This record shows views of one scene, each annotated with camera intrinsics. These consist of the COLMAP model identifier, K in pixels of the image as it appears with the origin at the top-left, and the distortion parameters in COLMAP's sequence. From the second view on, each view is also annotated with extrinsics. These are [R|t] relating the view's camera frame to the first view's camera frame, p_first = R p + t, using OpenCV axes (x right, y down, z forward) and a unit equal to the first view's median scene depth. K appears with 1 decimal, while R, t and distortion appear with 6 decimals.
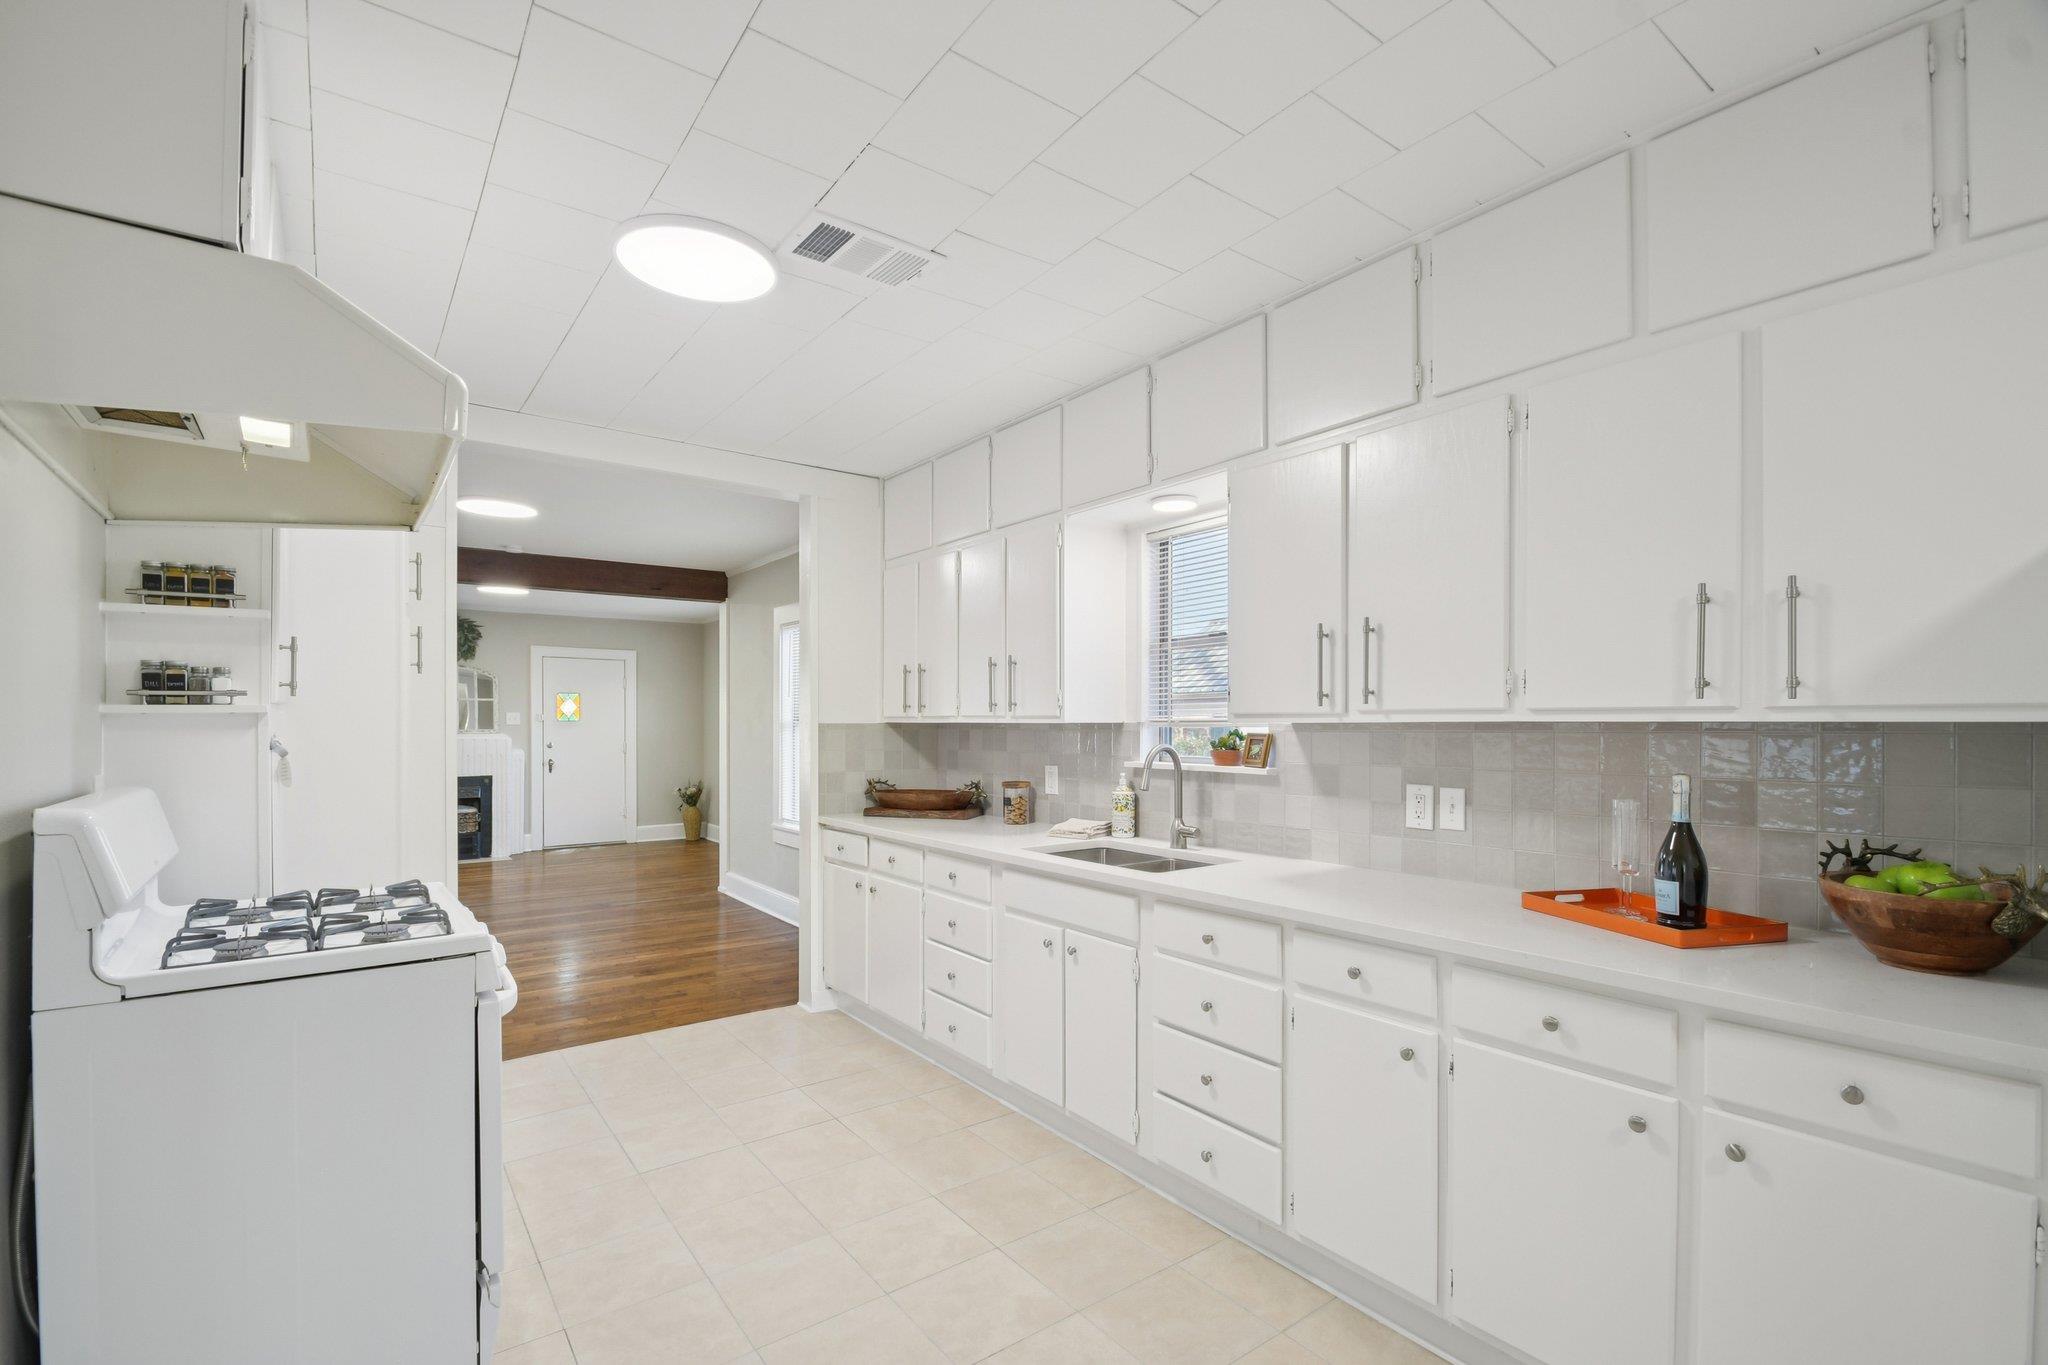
lens RADIAL K [[902.0, 0, 1016.1], [0, 902.0, 724.3], [0, 0, 1]] dist [0.021297, -0.021842]
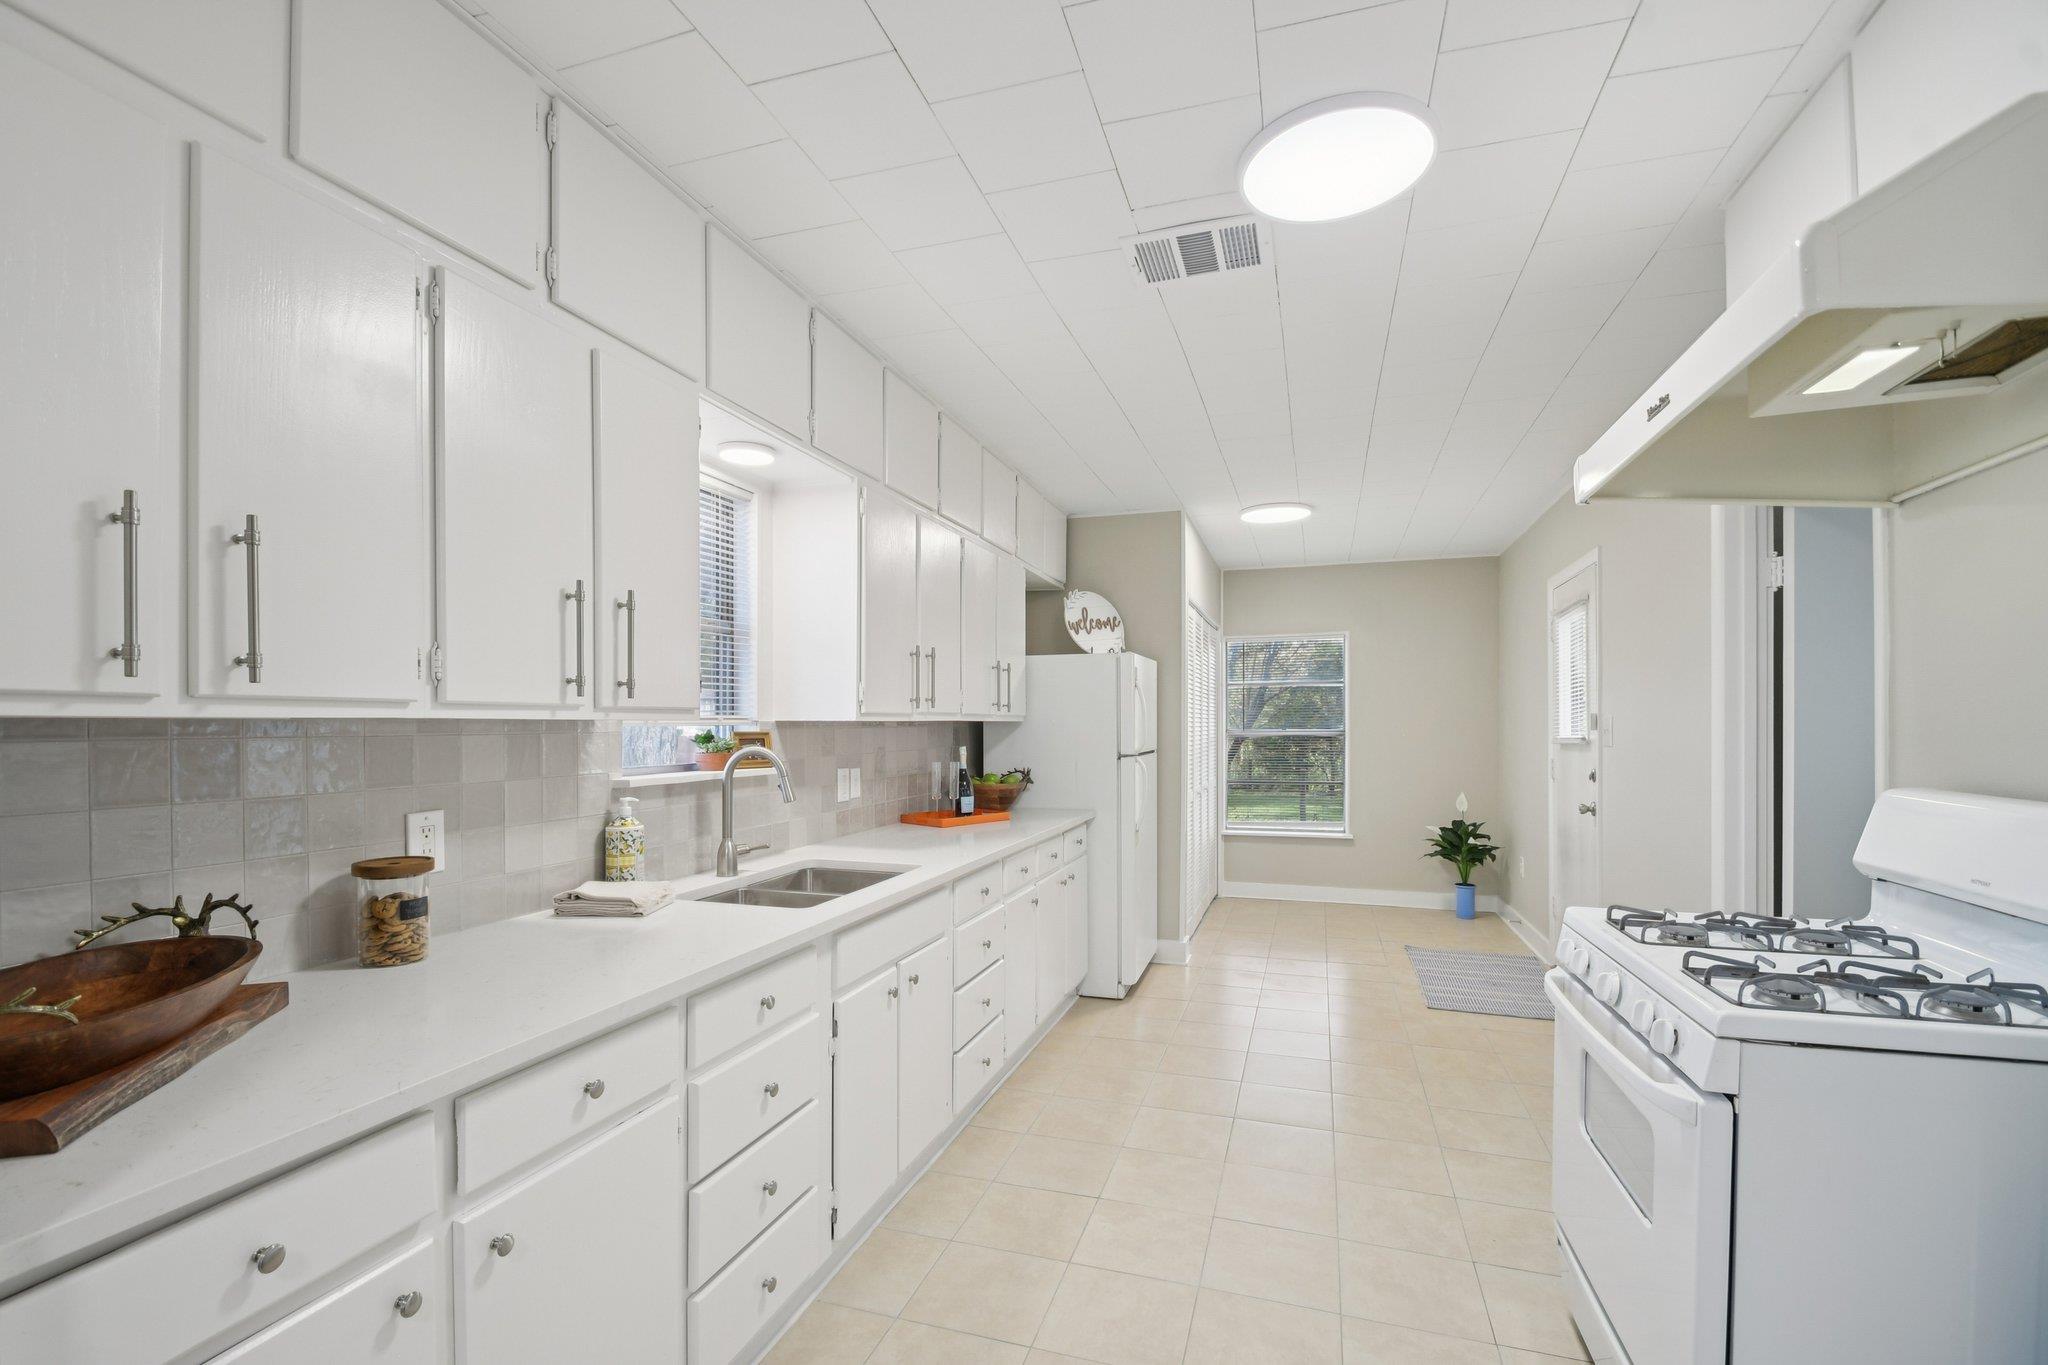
lens RADIAL K [[914.9, 0, 1018.2], [0, 914.9, 724.2], [0, 0, 1]] dist [0.003494, 0.000176]
pose [[-0.575729, -0.010375, 0.817575, -0.711105], [-0.009726, 0.999936, 0.005840, -0.007407], [-0.817583, -0.004589, -0.575793, 1.382296]]
